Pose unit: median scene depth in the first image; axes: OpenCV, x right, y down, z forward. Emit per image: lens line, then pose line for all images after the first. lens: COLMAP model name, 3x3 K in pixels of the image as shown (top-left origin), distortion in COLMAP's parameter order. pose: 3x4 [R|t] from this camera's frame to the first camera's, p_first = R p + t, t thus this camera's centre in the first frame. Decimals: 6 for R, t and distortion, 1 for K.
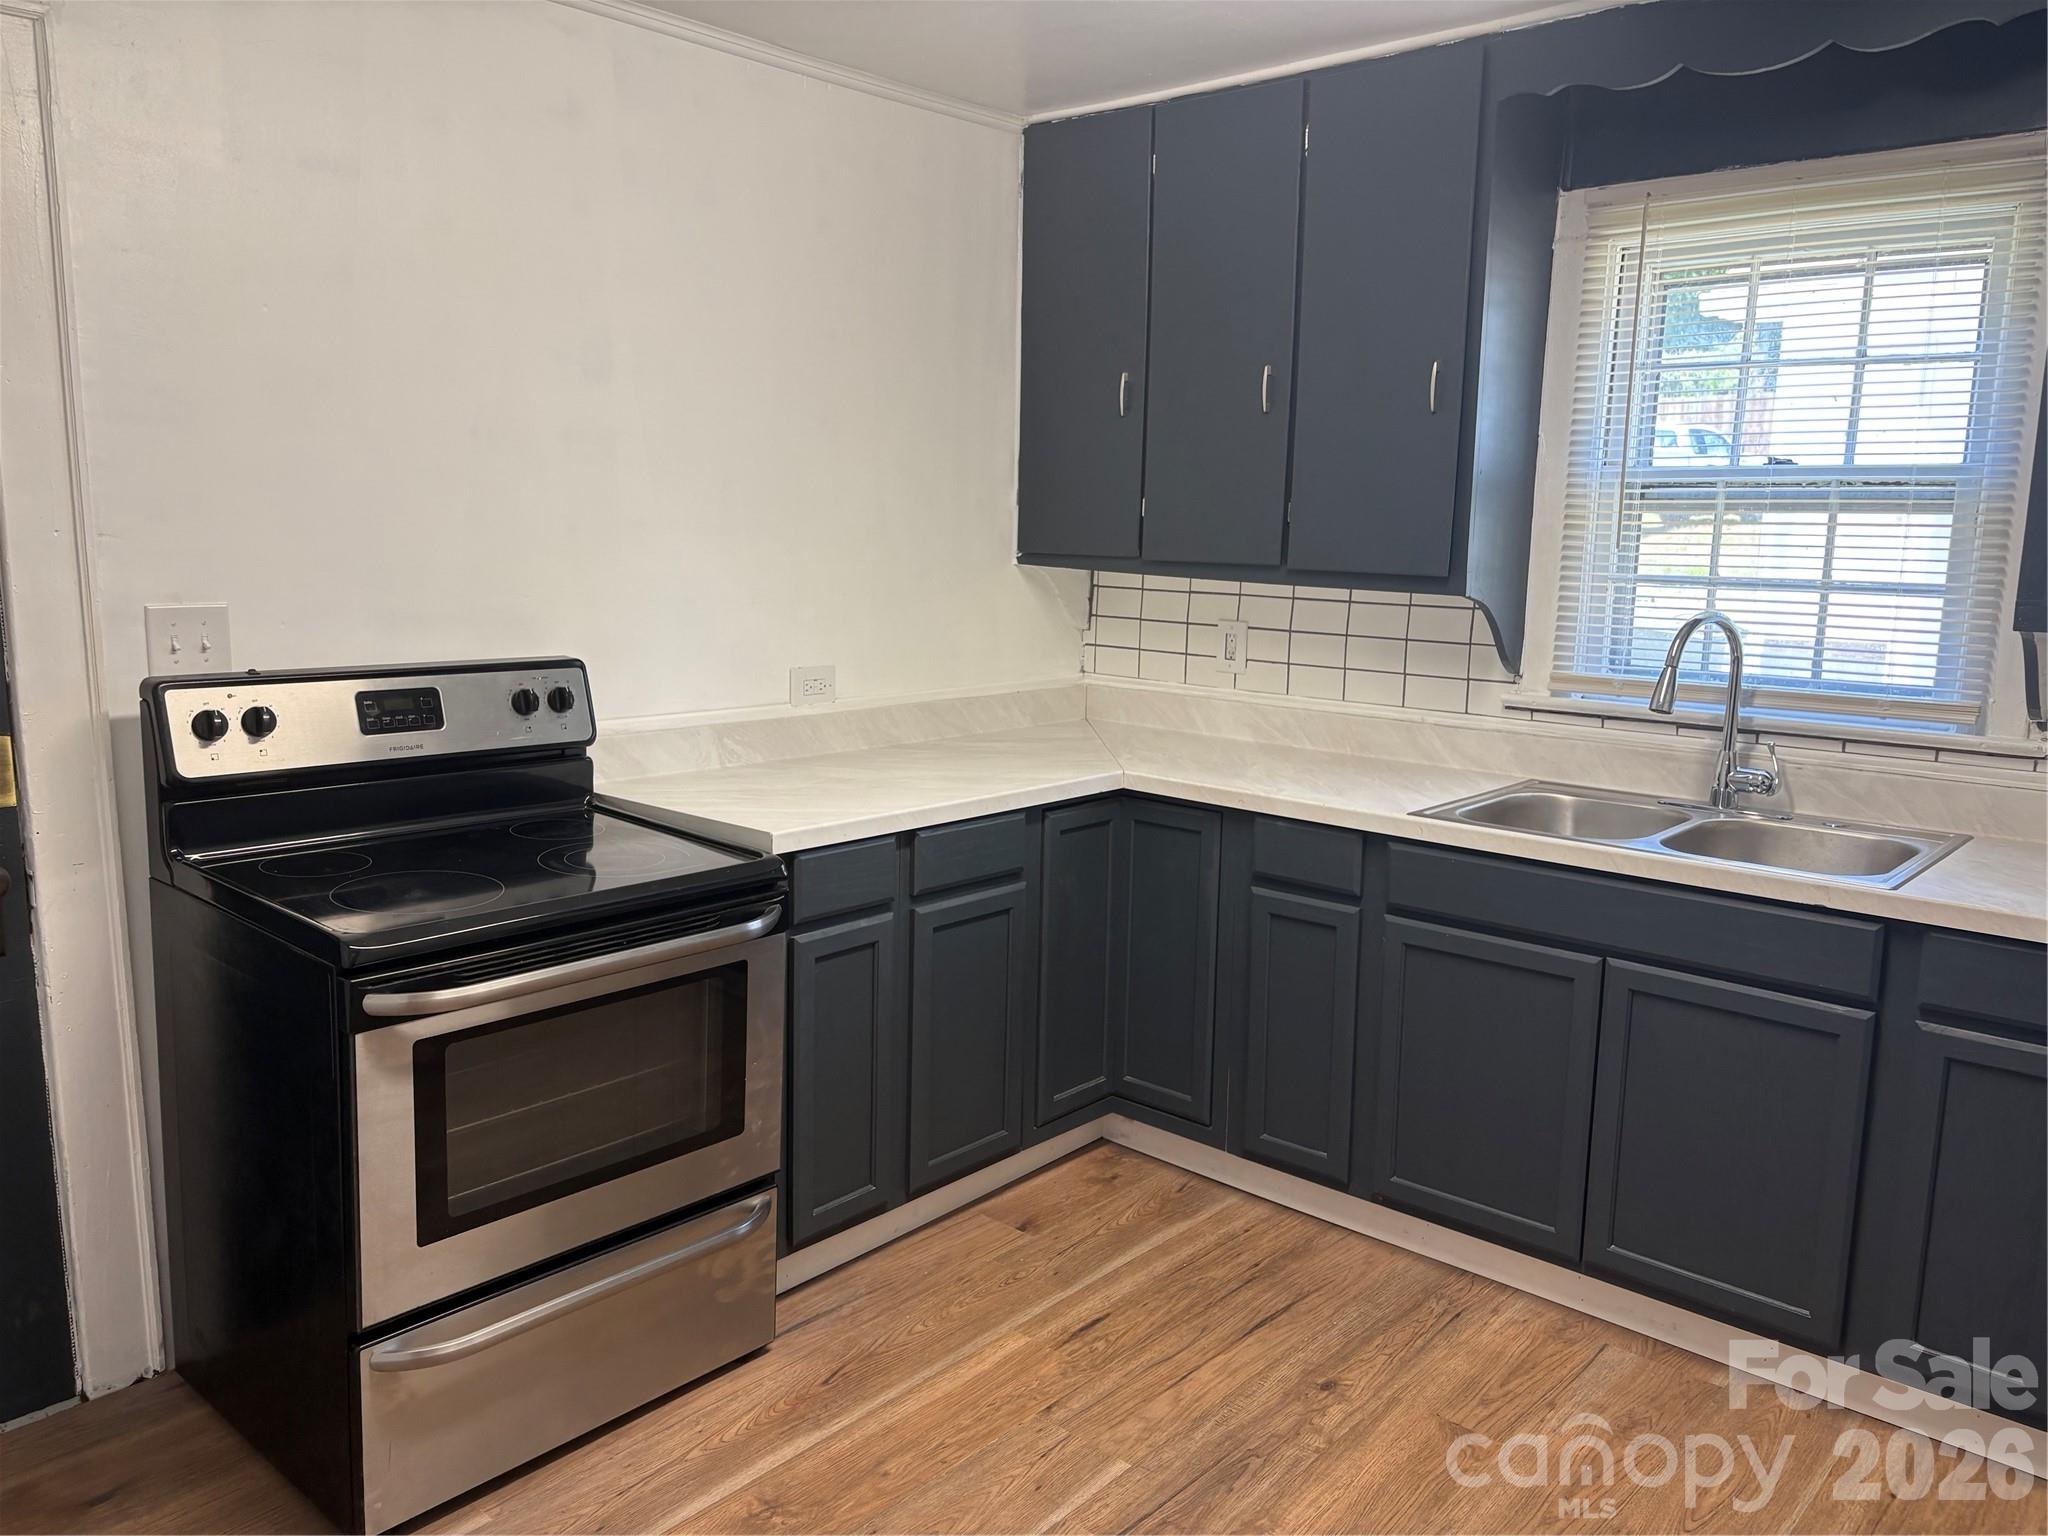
lens RADIAL K [[1552.9, 0, 1013.3], [0, 1552.9, 766.2], [0, 0, 1]] dist [0.097976, -0.106738]
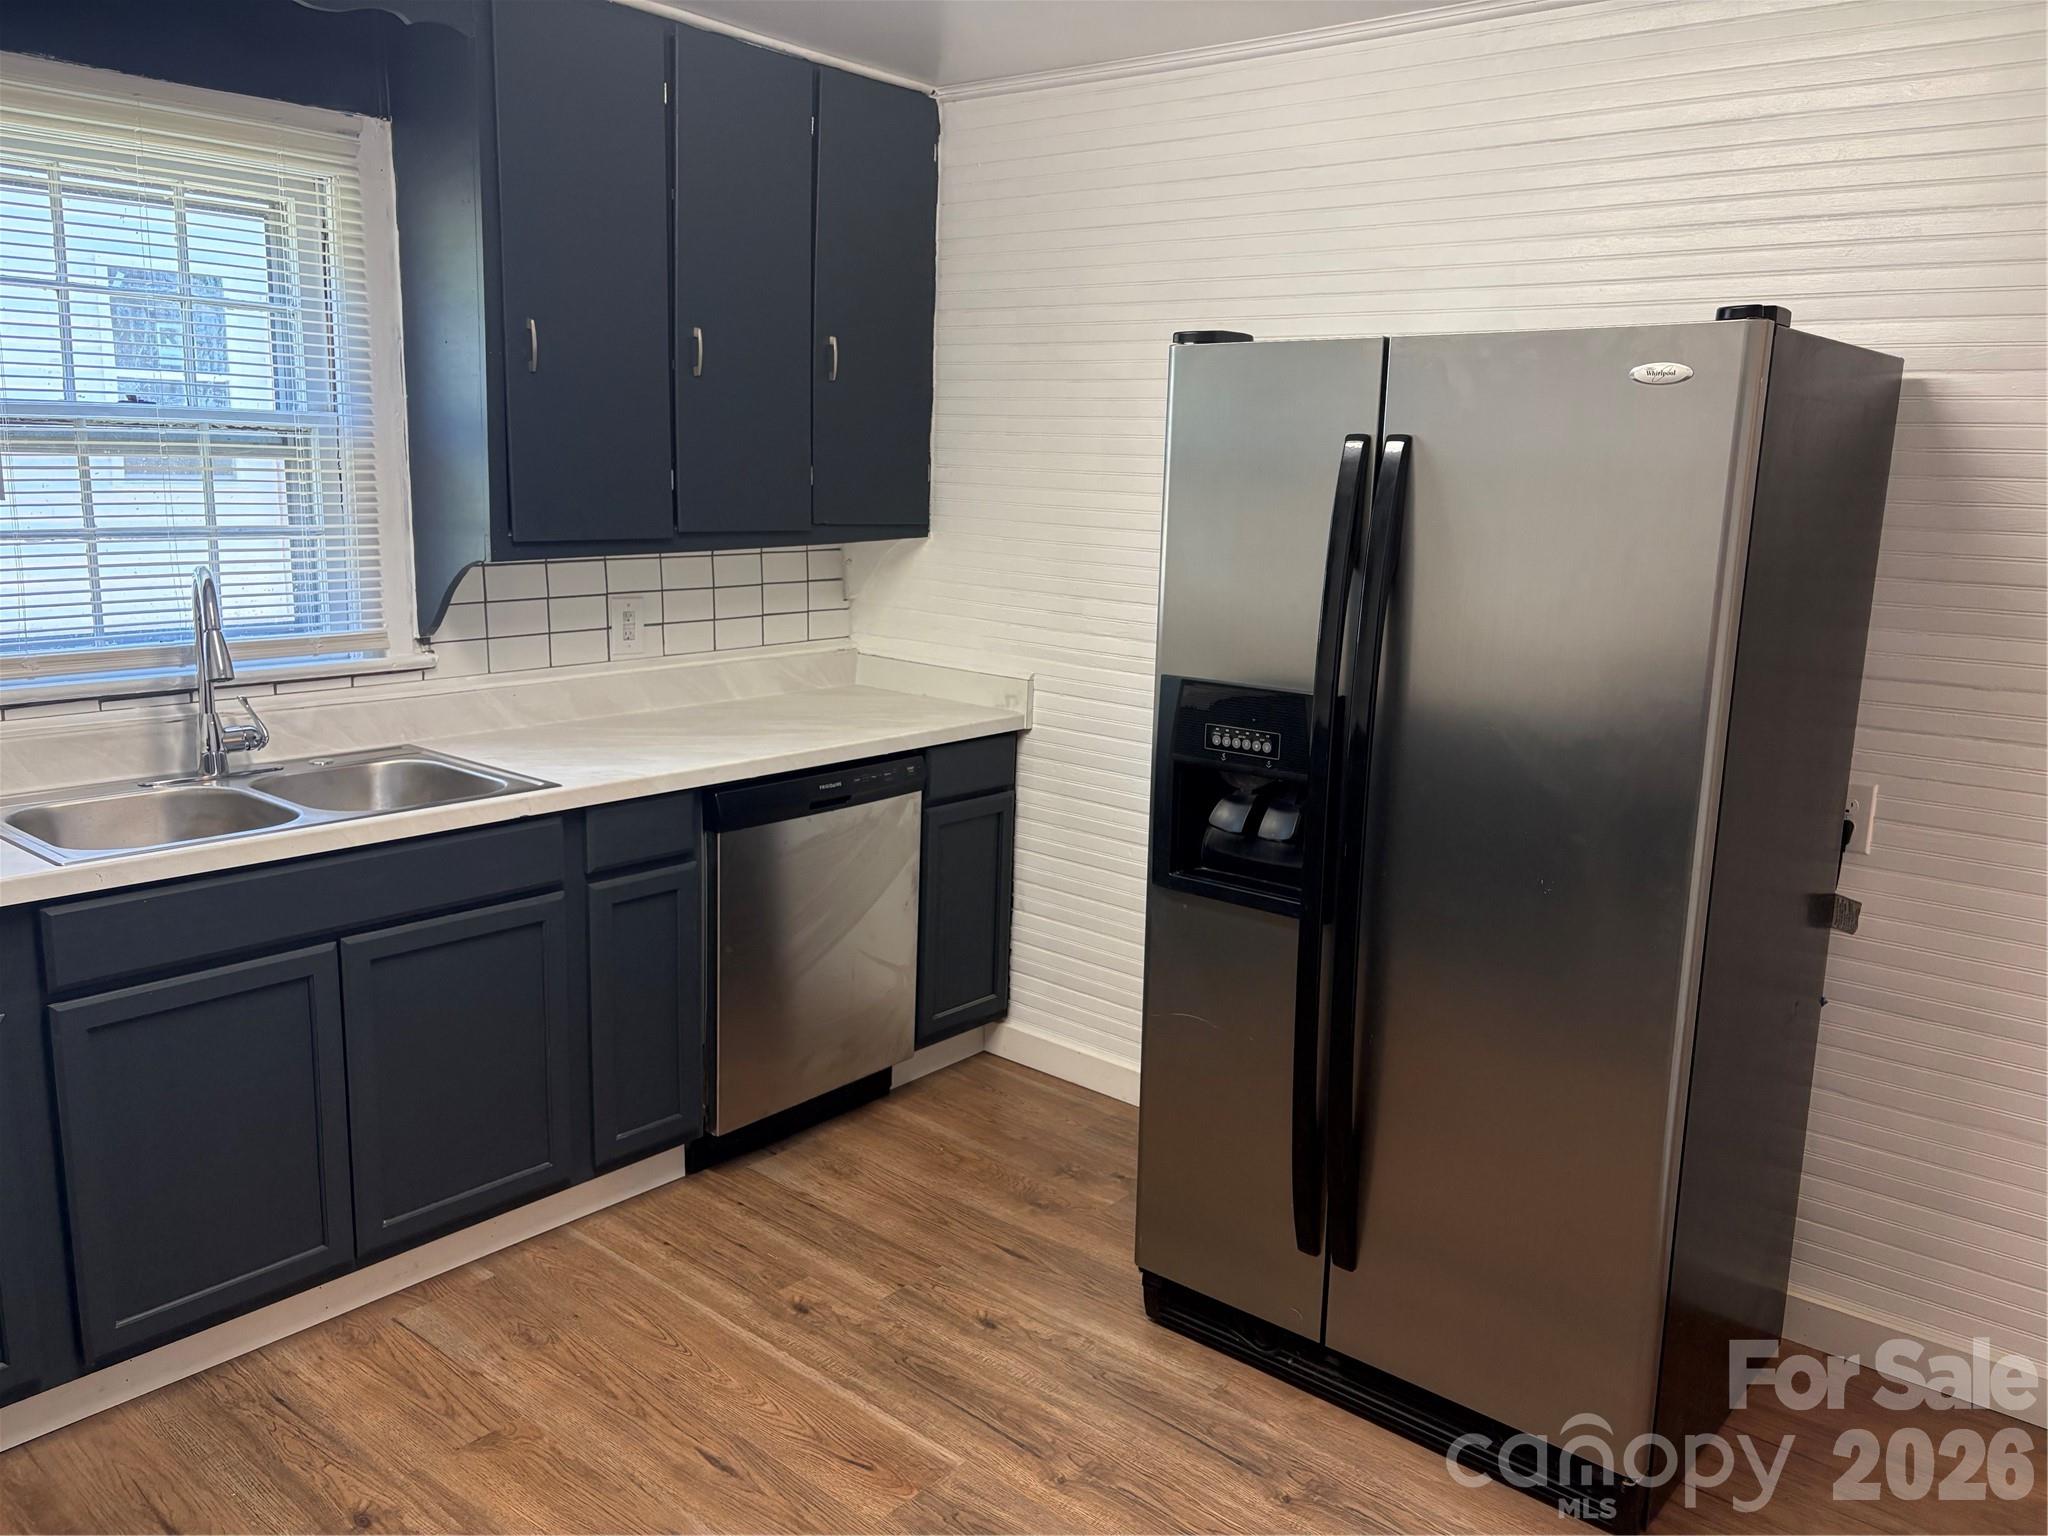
lens RADIAL K [[1552.9, 0, 1013.3], [0, 1552.9, 766.2], [0, 0, 1]] dist [0.097976, -0.106738]
pose [[-0.003494, -0.198208, 0.980154, -0.488697], [0.152305, 0.968619, 0.196418, -0.093020], [-0.988327, 0.149969, 0.026804, 0.521052]]
